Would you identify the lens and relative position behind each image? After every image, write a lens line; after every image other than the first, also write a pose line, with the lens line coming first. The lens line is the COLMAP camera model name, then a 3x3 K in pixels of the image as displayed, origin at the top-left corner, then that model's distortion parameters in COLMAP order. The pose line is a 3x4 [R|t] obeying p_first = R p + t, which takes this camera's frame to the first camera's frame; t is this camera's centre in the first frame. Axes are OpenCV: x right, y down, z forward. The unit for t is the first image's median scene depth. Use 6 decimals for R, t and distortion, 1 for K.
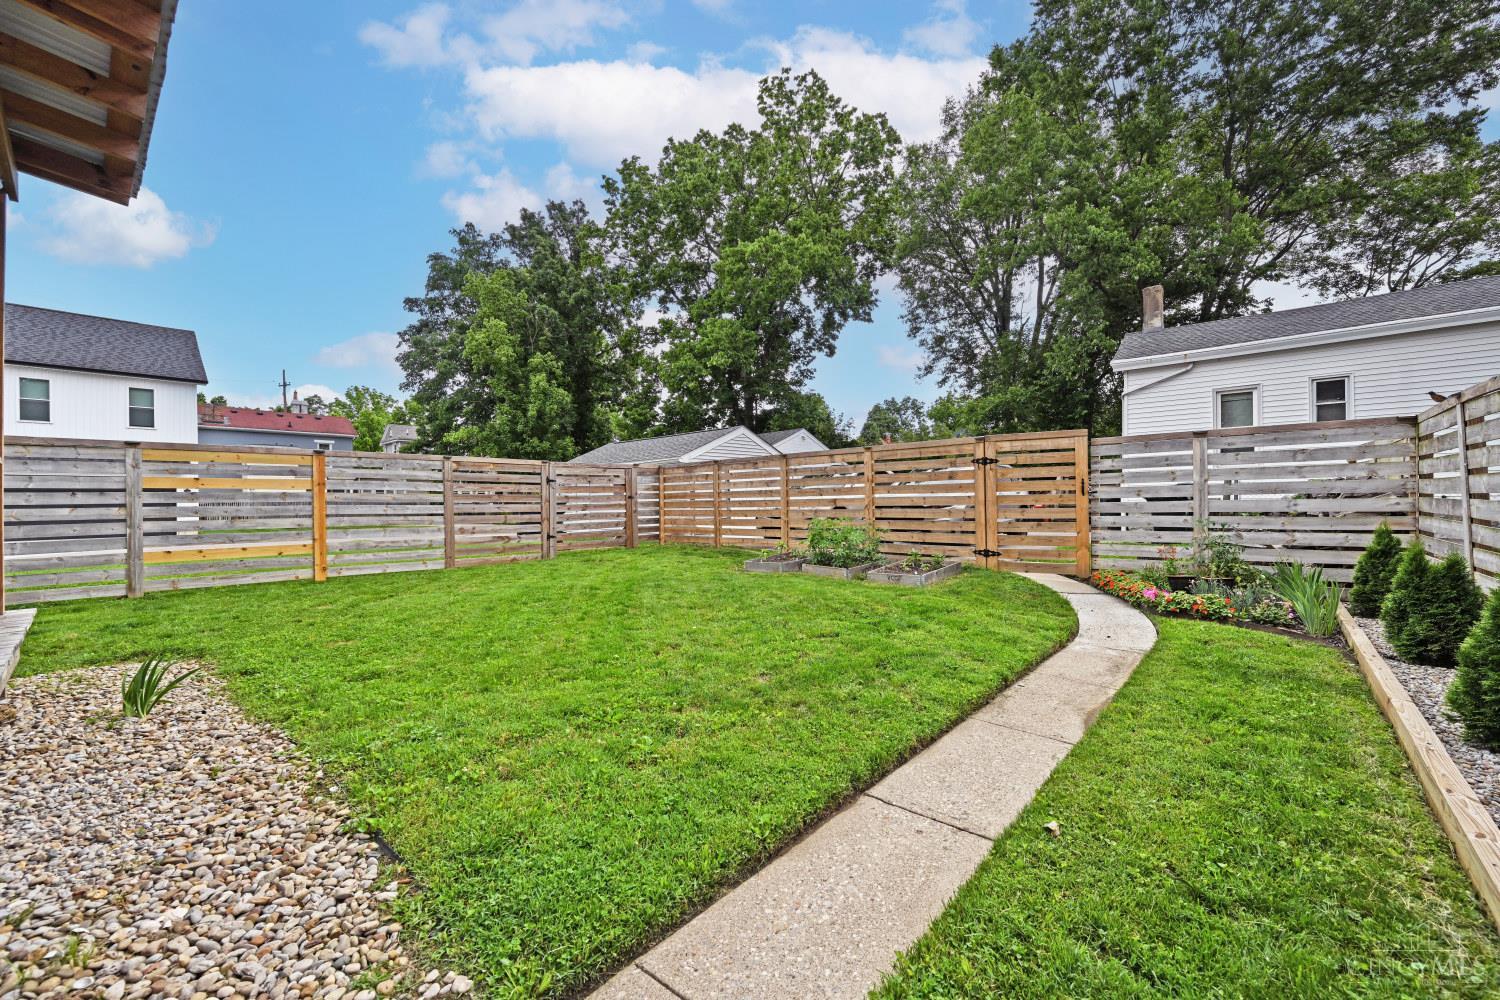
lens RADIAL K [[593.5, 0, 772.8], [0, 593.5, 502.3], [0, 0, 1]] dist [-0.002729, 0.000300]
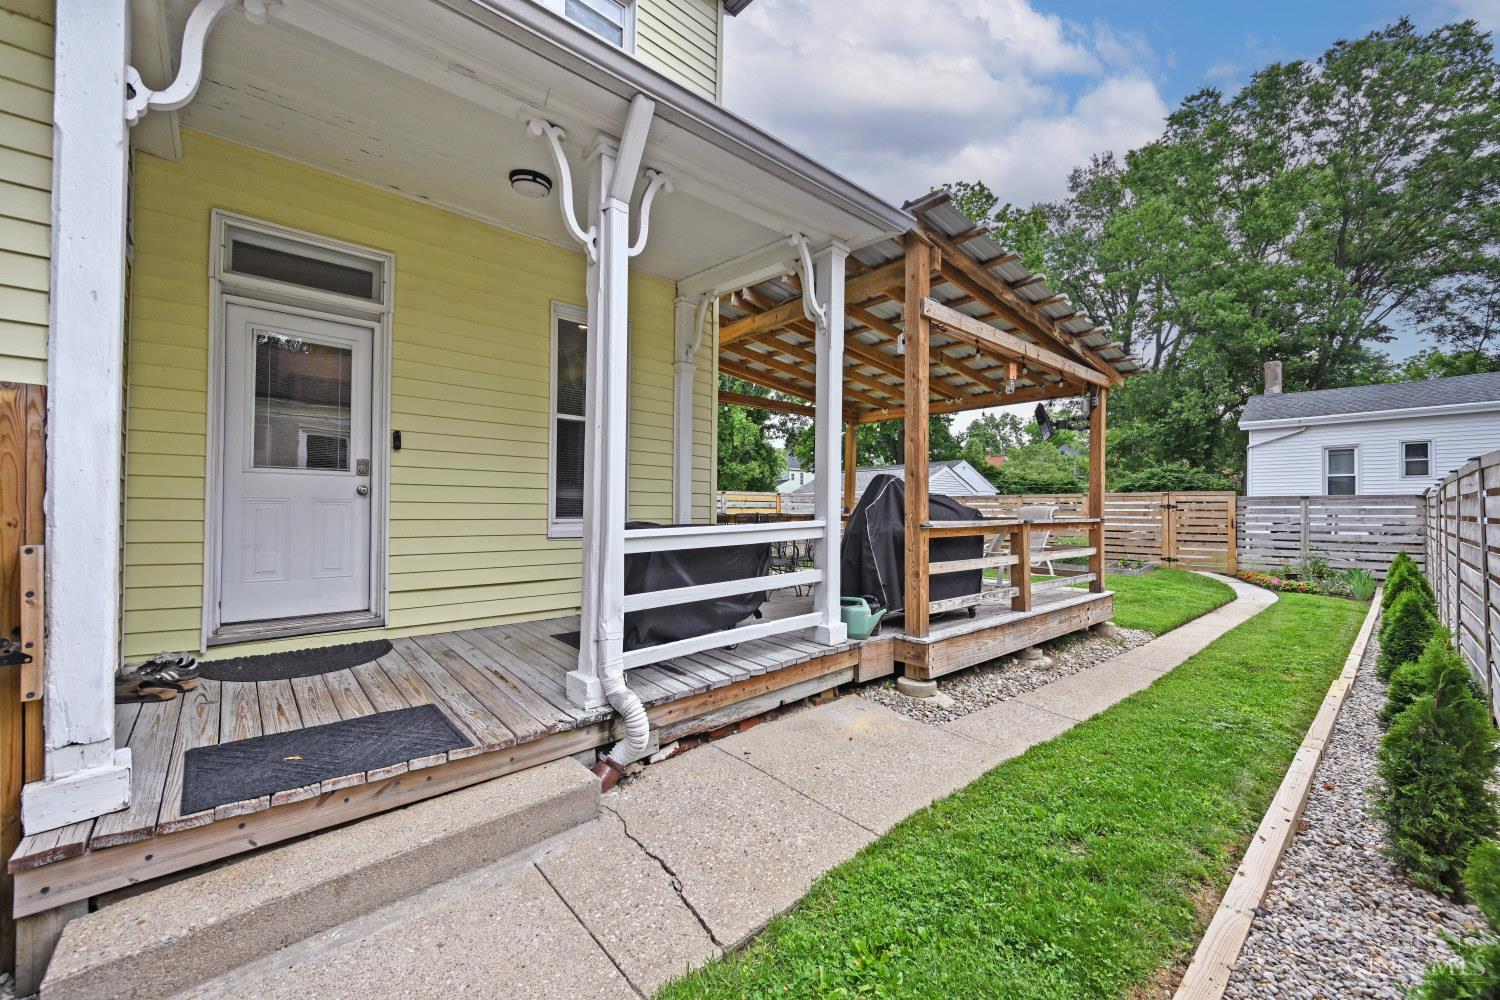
lens RADIAL K [[593.5, 0, 754.4], [0, 593.5, 500.9], [0, 0, 1]] dist [-0.002729, 0.000300]
pose [[0.990100, 0.017543, -0.139262, -0.384312], [-0.018977, 0.999780, -0.008975, -0.030001], [0.139073, 0.011529, 0.990215, -0.567988]]
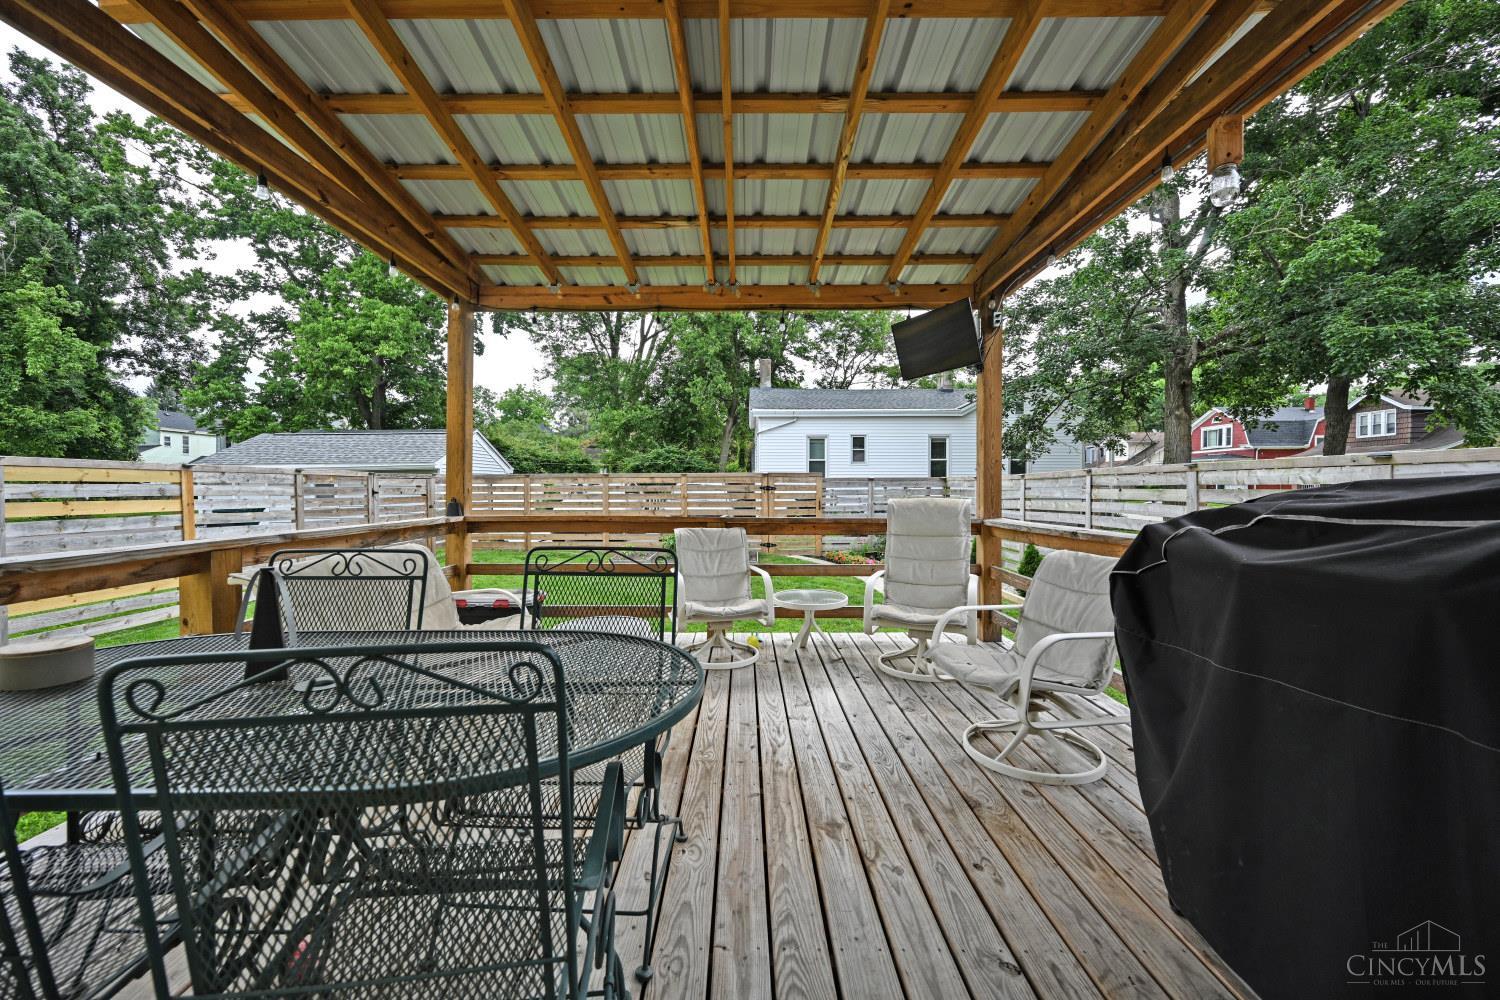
lens RADIAL K [[593.5, 0, 739.2], [0, 593.5, 480.5], [0, 0, 1]] dist [-0.002729, 0.000300]
pose [[0.756942, 0.019239, 0.653199, -0.484639], [-0.009323, 0.999783, -0.018643, -0.037828], [-0.653416, 0.008022, 0.756957, -0.113598]]
